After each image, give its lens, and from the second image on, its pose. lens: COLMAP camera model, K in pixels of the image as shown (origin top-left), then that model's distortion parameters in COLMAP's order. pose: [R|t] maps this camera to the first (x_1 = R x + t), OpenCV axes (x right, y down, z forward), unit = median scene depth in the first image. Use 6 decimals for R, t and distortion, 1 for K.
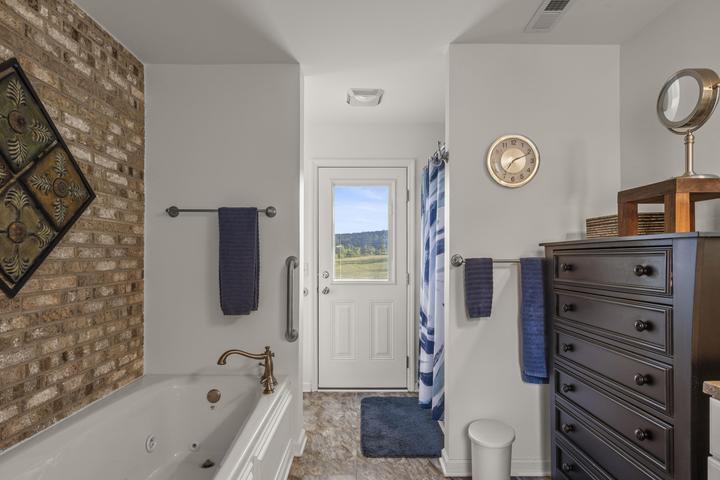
lens RADIAL K [[383.6, 0, 359.0], [0, 383.6, 246.8], [0, 0, 1]] dist [-0.003112, 0.001676]
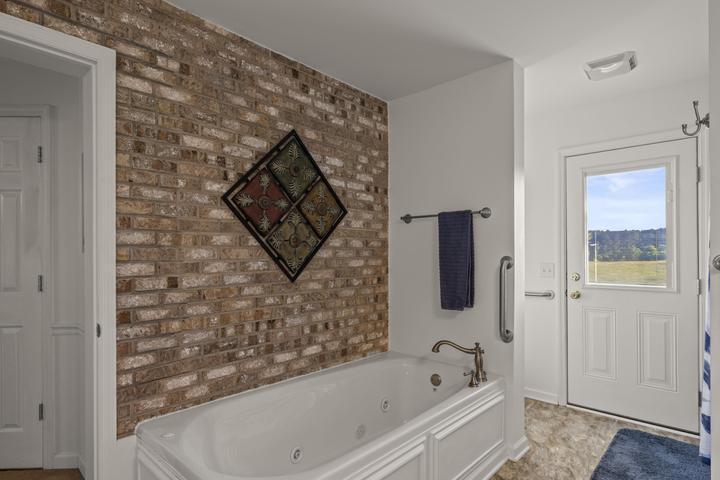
lens RADIAL K [[383.6, 0, 360.1], [0, 383.6, 243.8], [0, 0, 1]] dist [-0.003112, 0.001676]
pose [[0.739116, -0.020527, -0.673265, 0.224470], [0.015645, 0.999789, -0.013308, 0.000095], [0.673396, -0.000697, 0.739282, 0.015125]]
